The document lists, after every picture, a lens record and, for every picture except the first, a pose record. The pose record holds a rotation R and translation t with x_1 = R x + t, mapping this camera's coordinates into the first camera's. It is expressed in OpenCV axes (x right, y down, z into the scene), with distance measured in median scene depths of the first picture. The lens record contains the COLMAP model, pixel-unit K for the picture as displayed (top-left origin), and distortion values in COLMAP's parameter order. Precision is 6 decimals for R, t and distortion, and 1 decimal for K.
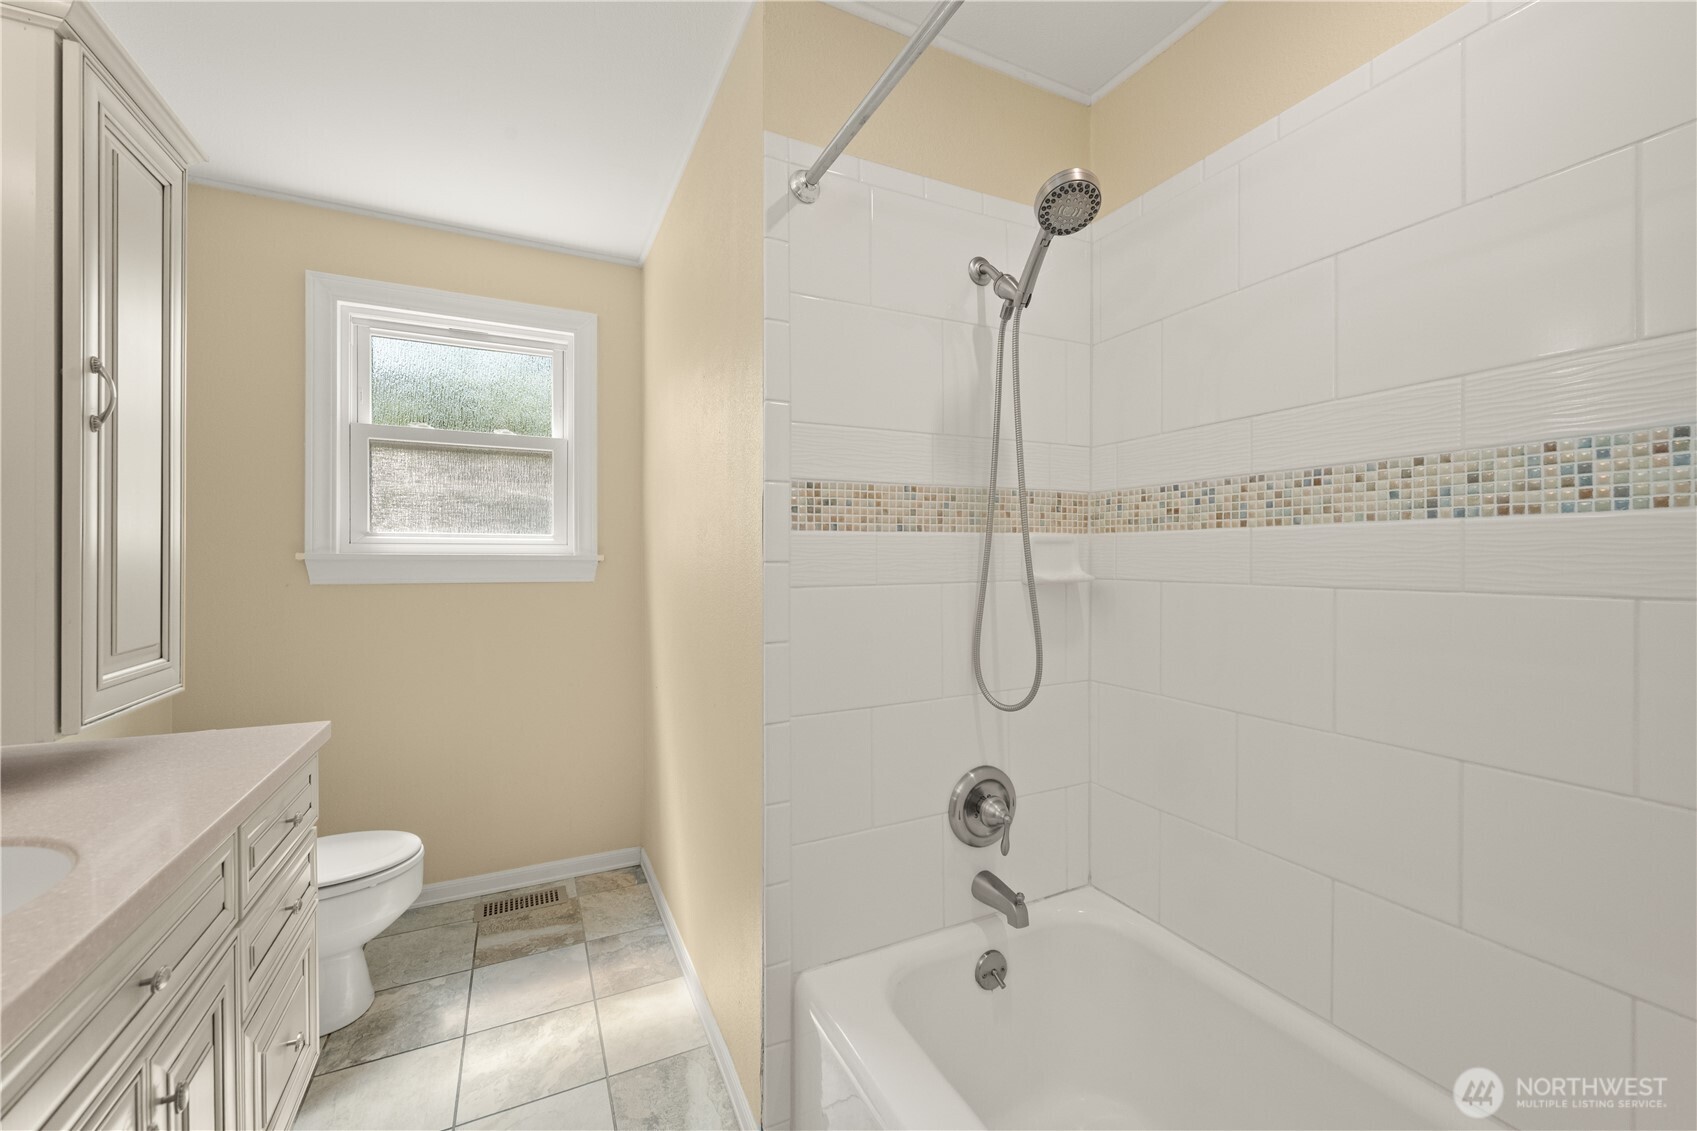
lens RADIAL K [[661.9, 0, 854.3], [0, 661.9, 559.5], [0, 0, 1]] dist [-0.001863, -0.000752]
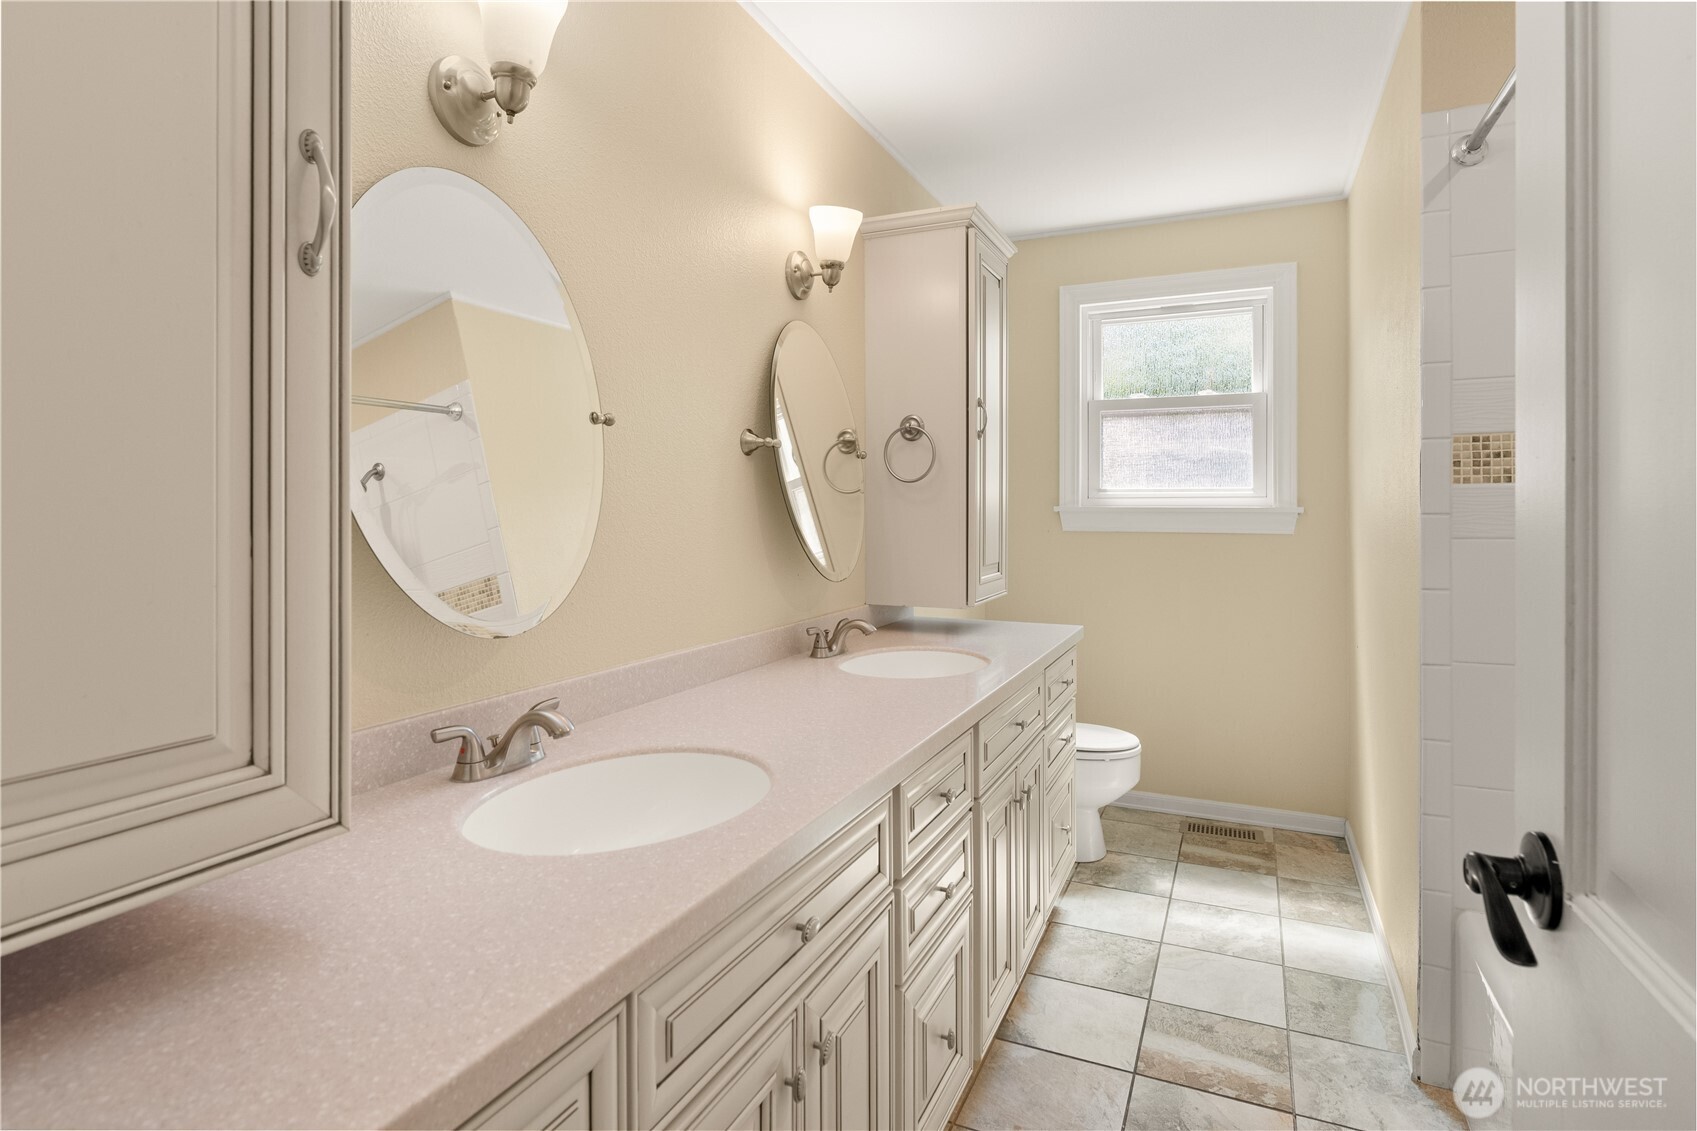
lens RADIAL K [[885.1, 0, 851.0], [0, 885.1, 510.9], [0, 0, 1]] dist [-0.002130, 0.000304]
pose [[0.629094, 0.000143, -0.777329, 0.273484], [-0.000816, 1.000000, -0.000477, 0.000172], [0.777329, 0.000934, 0.629094, -0.431517]]
